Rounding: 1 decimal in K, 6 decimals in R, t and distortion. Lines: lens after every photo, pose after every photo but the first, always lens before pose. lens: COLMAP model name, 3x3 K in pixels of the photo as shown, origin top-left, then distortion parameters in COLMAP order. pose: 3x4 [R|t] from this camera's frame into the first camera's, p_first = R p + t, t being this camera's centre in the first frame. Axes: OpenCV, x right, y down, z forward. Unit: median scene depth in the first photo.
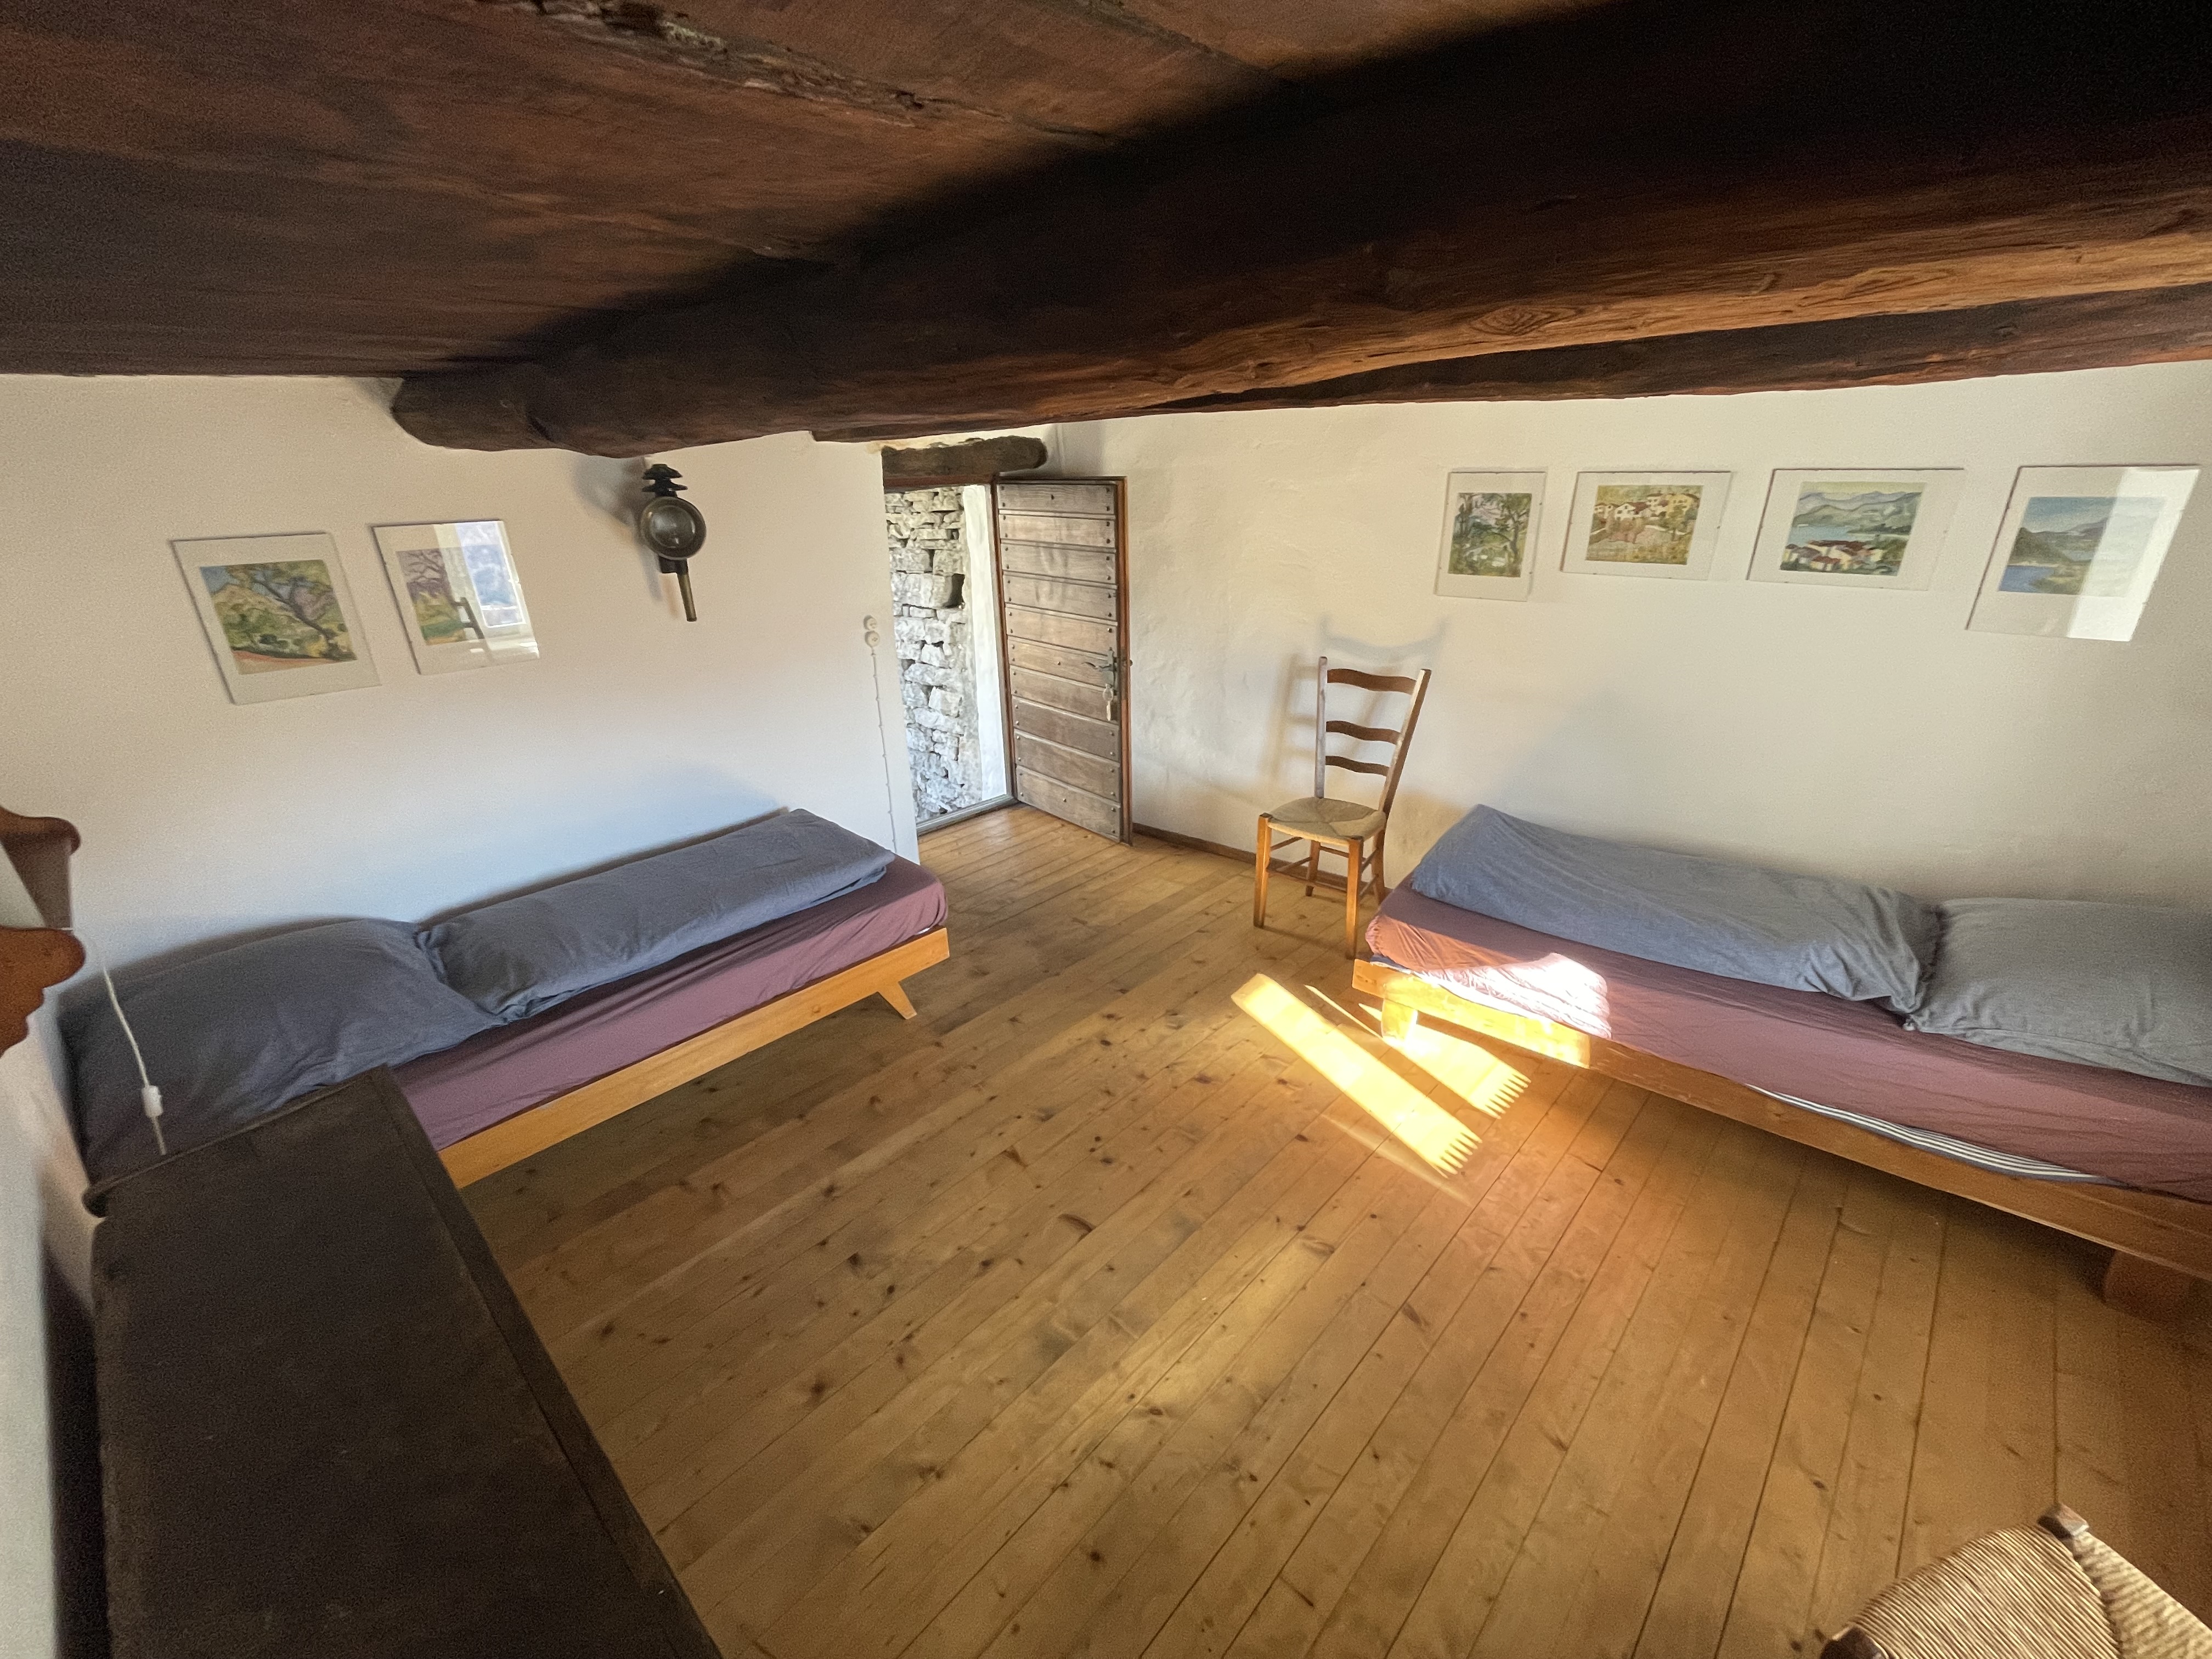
lens RADIAL K [[902.9, 0, 1106.0], [0, 902.9, 829.5], [0, 0, 1]] dist [-0.001052, -0.000141]
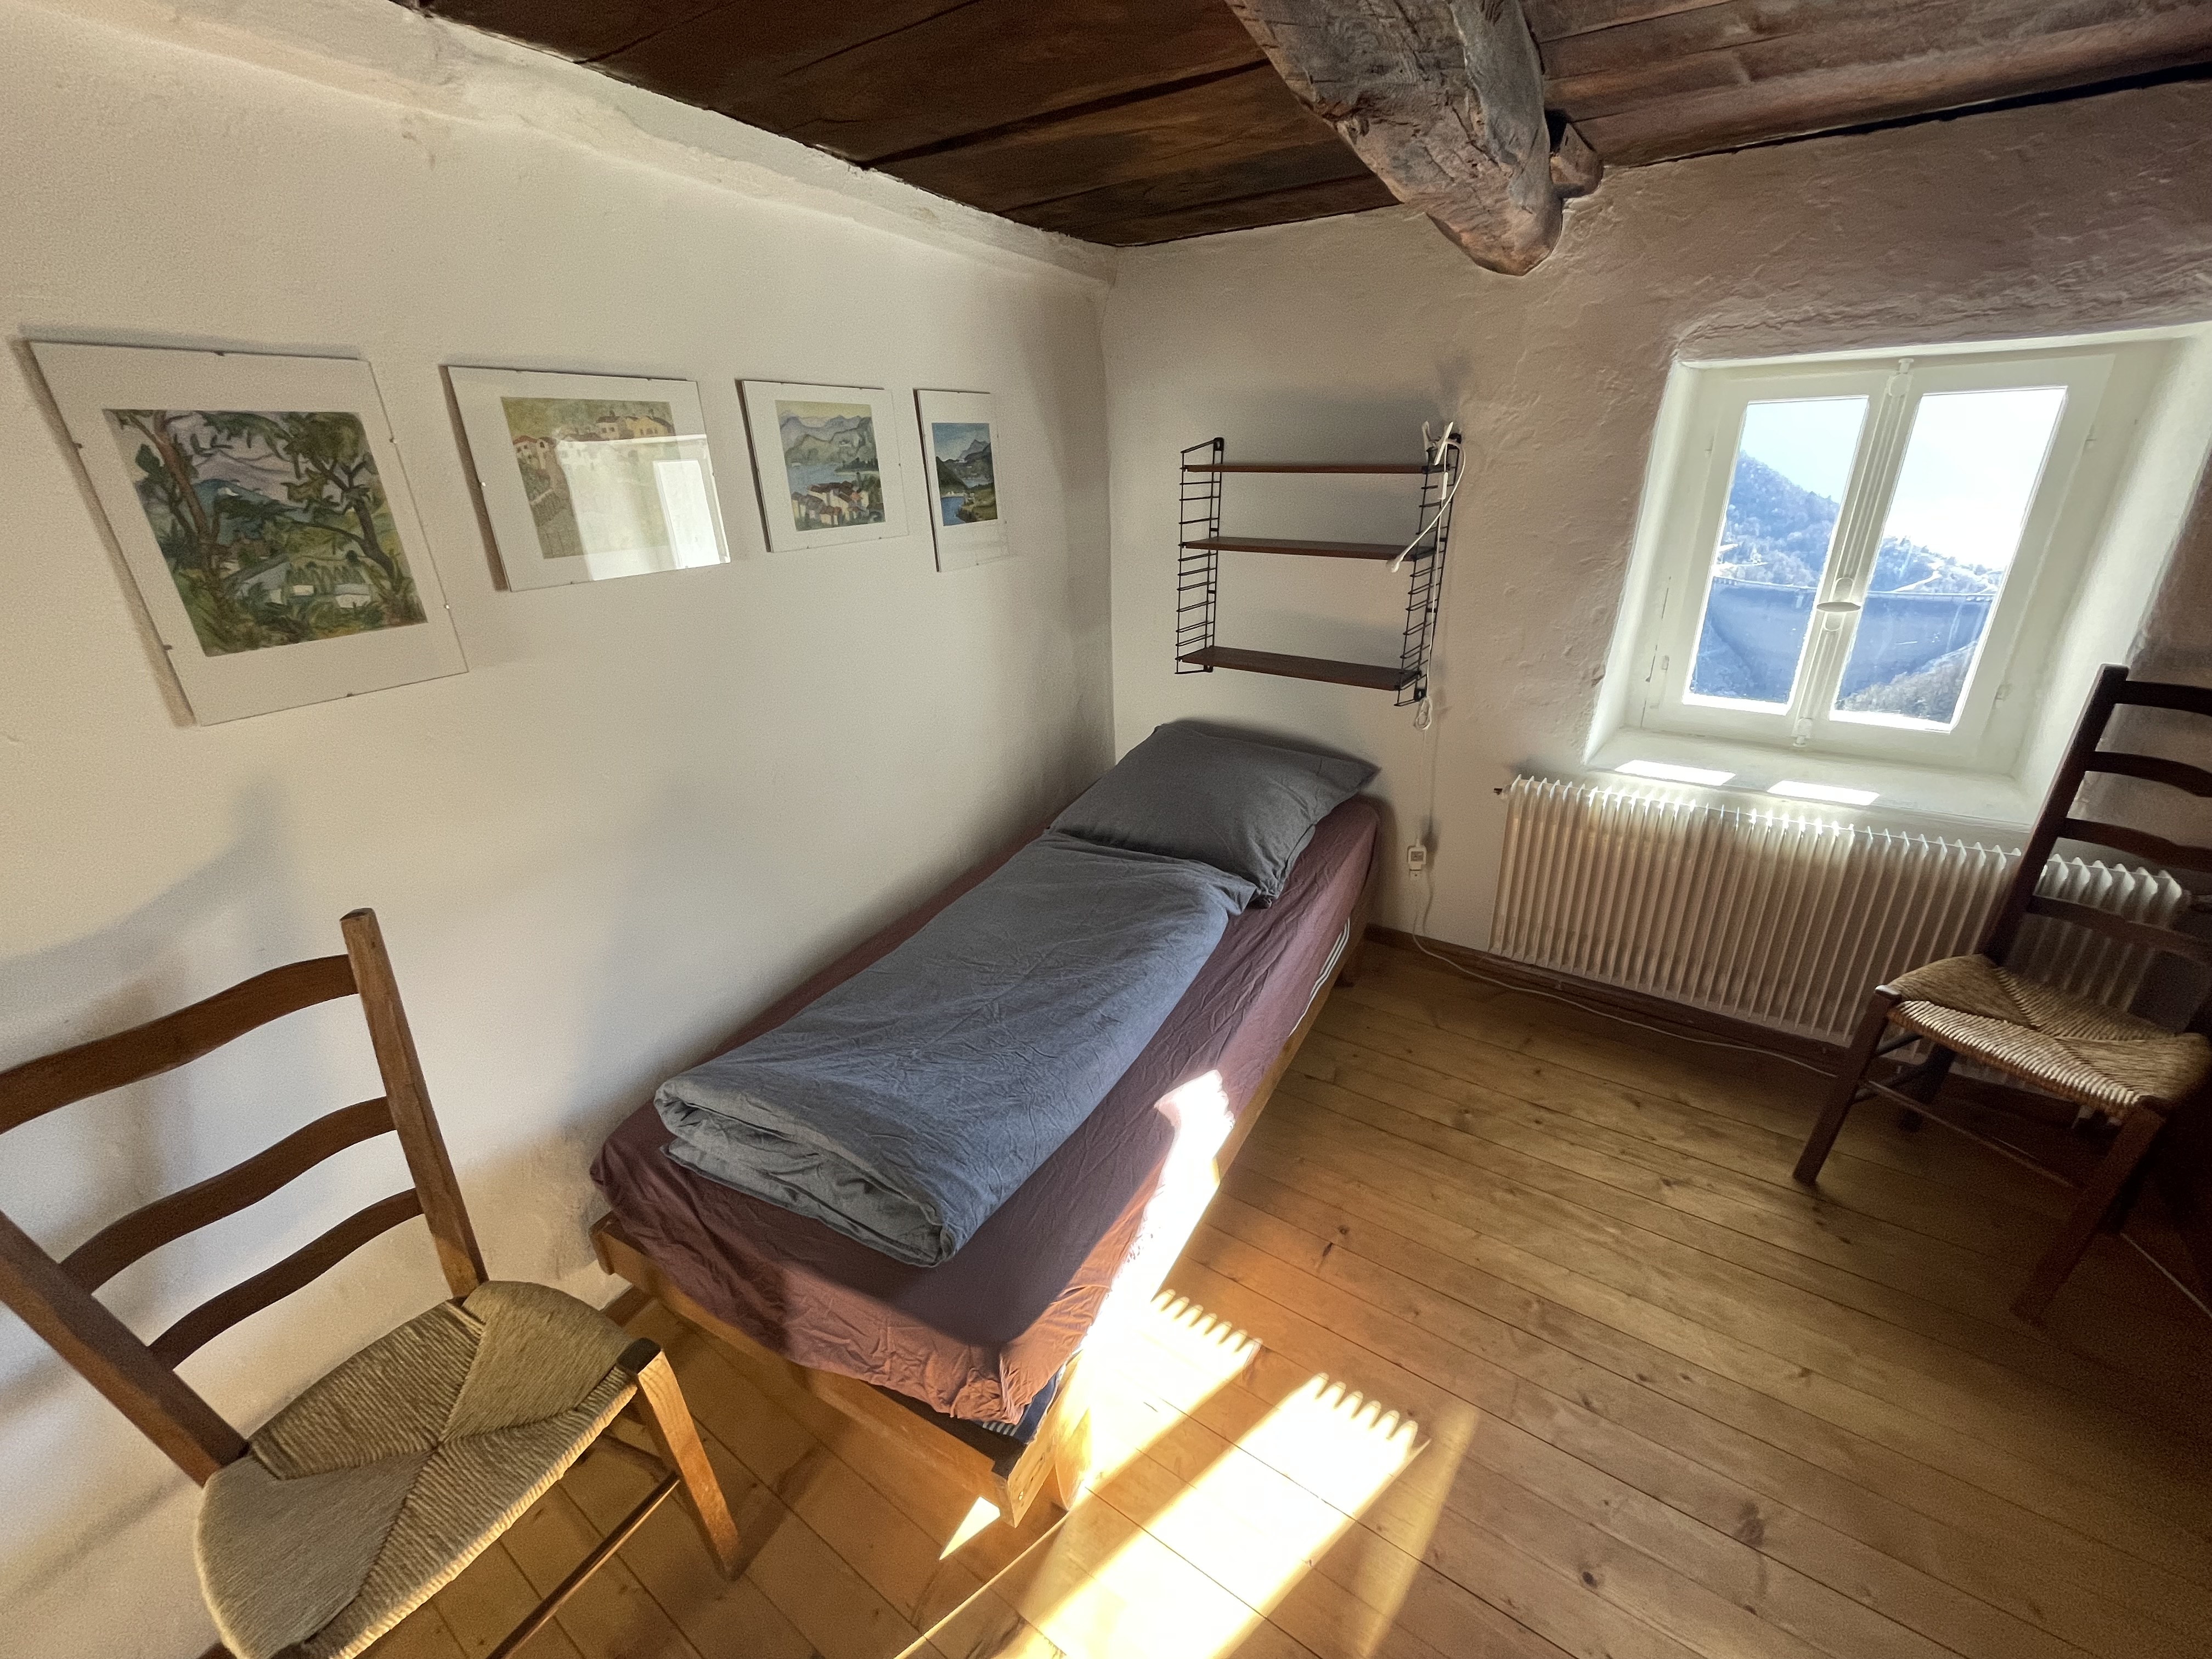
lens RADIAL K [[902.9, 0, 1106.0], [0, 902.9, 829.5], [0, 0, 1]] dist [-0.001052, -0.000141]
pose [[-0.175398, -0.348407, 0.920787, -0.010125], [0.416952, 0.820975, 0.390064, -0.176306], [-0.891844, 0.452341, 0.001272, 0.579918]]
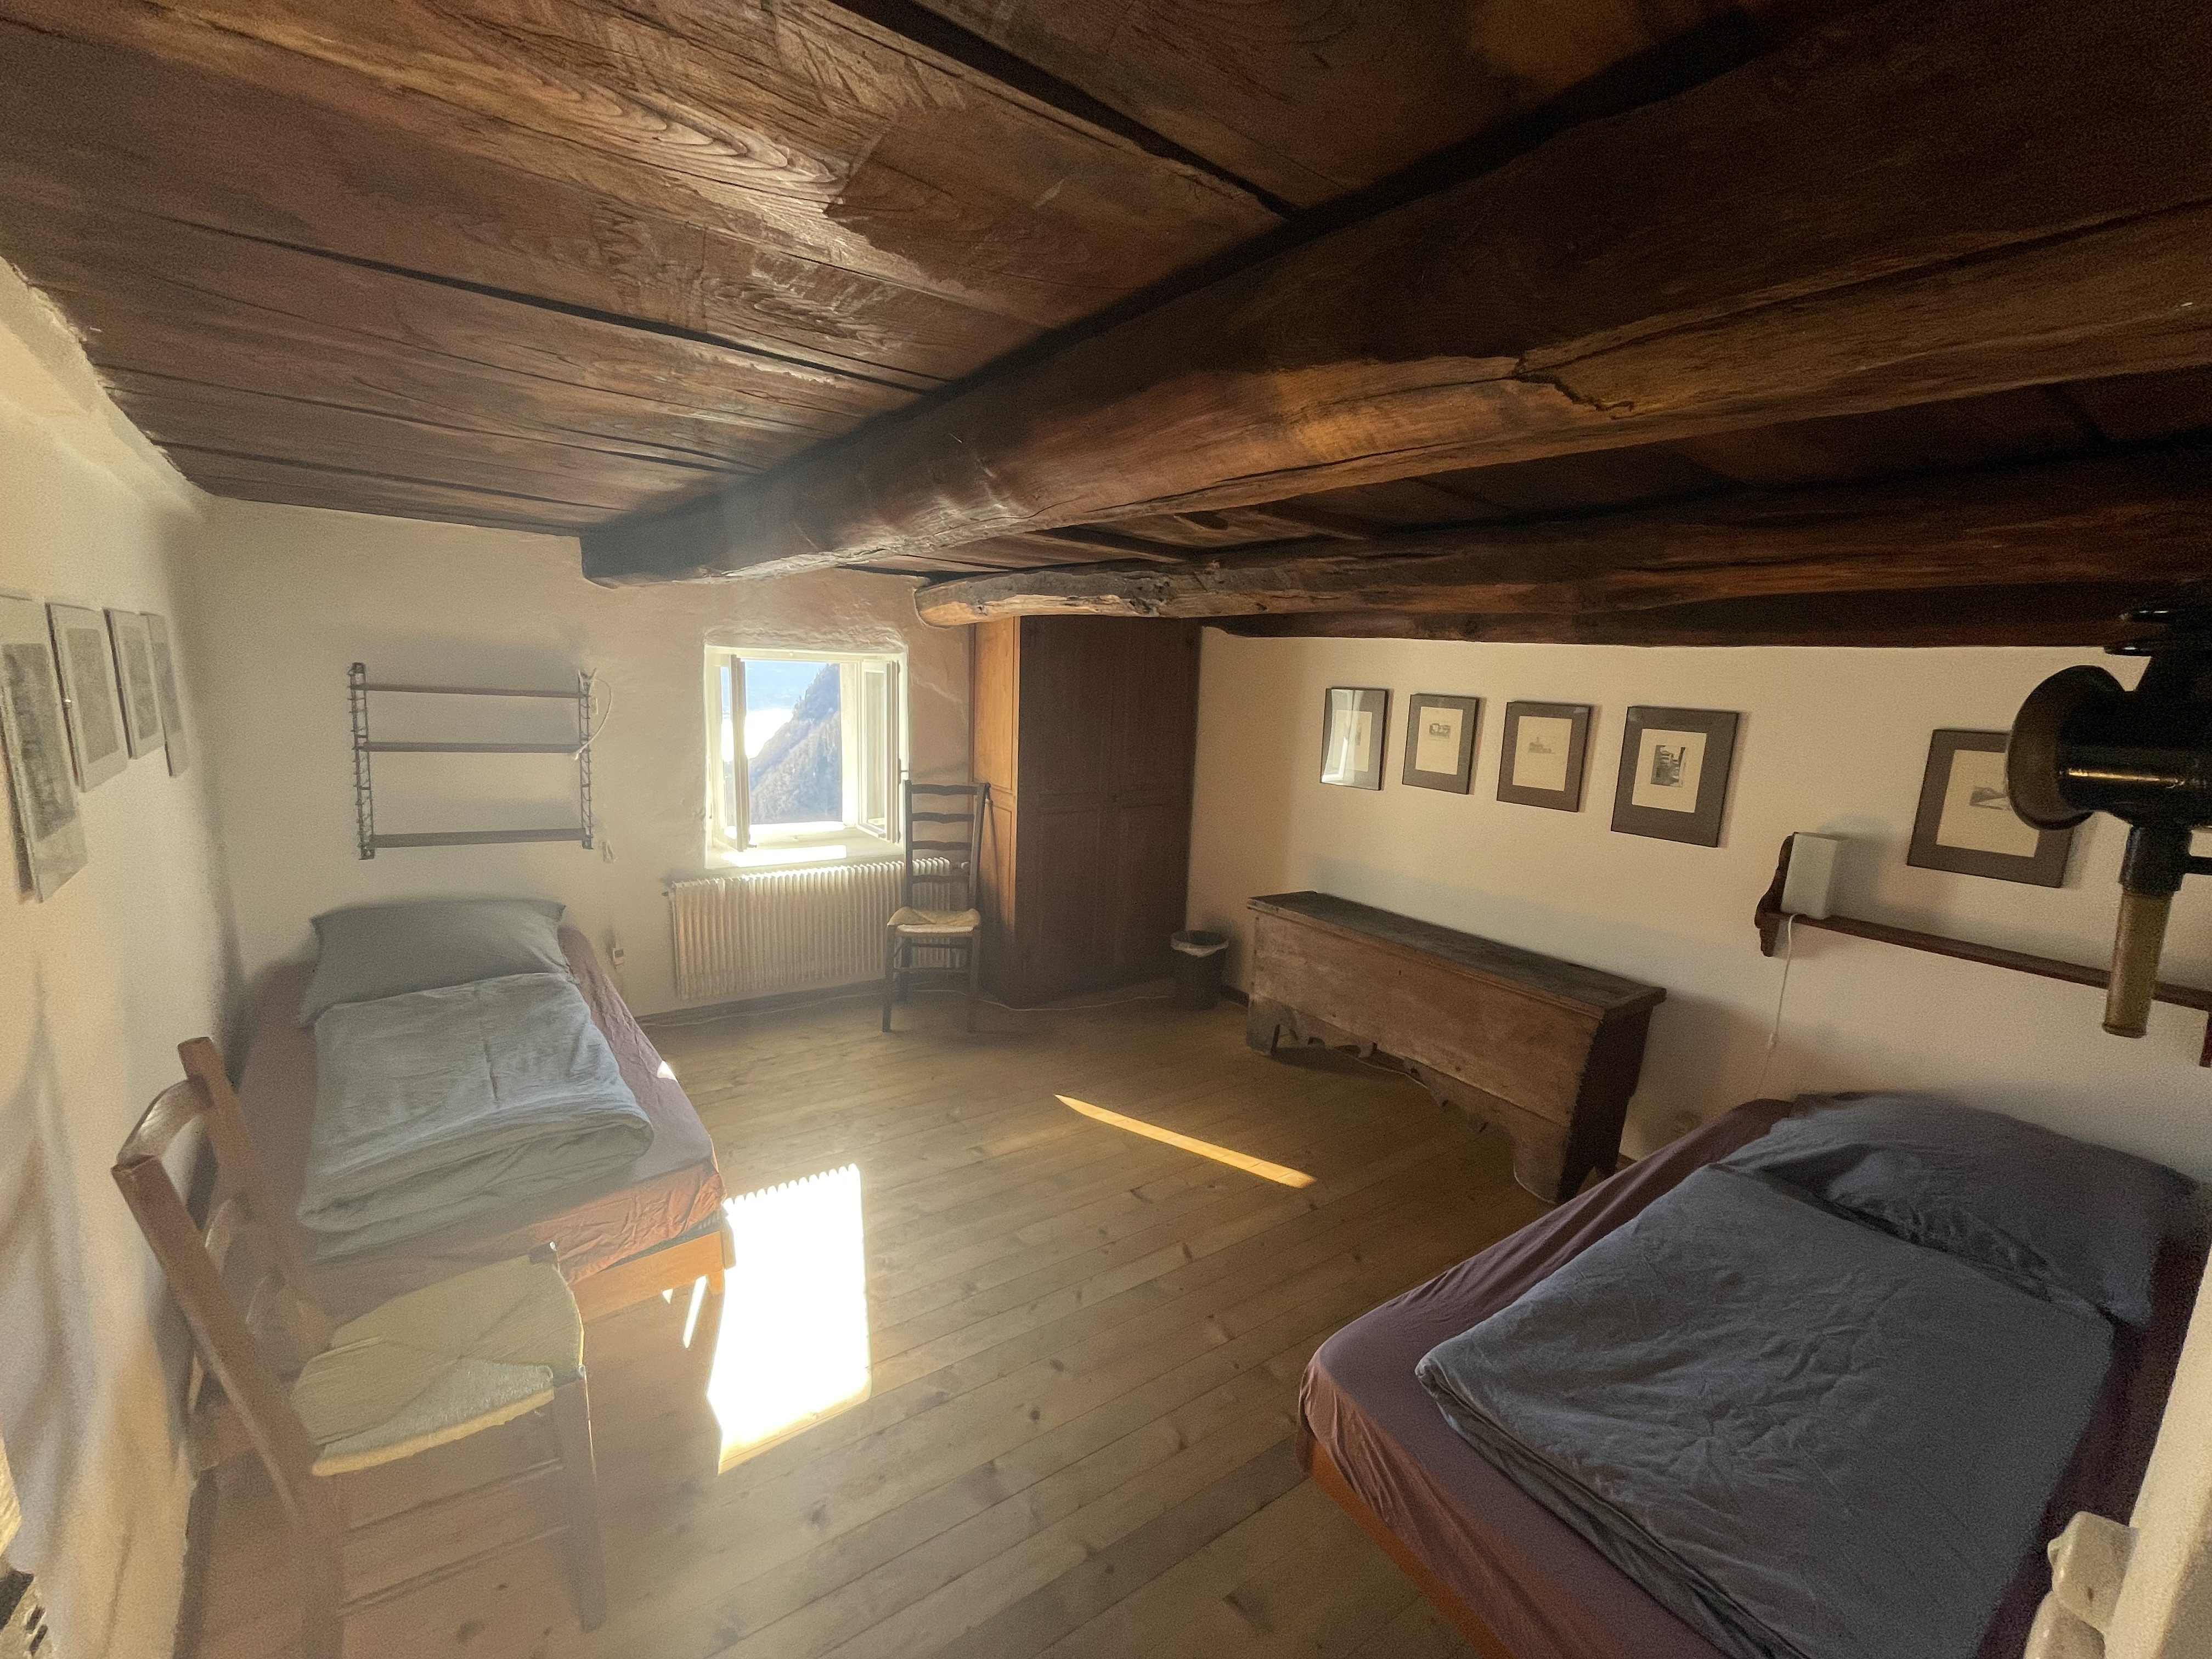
lens RADIAL K [[902.9, 0, 1106.0], [0, 902.9, 829.5], [0, 0, 1]] dist [-0.001052, -0.000141]
pose [[-0.978791, -0.047672, 0.199238, -0.118837], [0.066287, 0.846531, 0.528196, -0.371453], [-0.193841, 0.530201, -0.825417, 0.982676]]
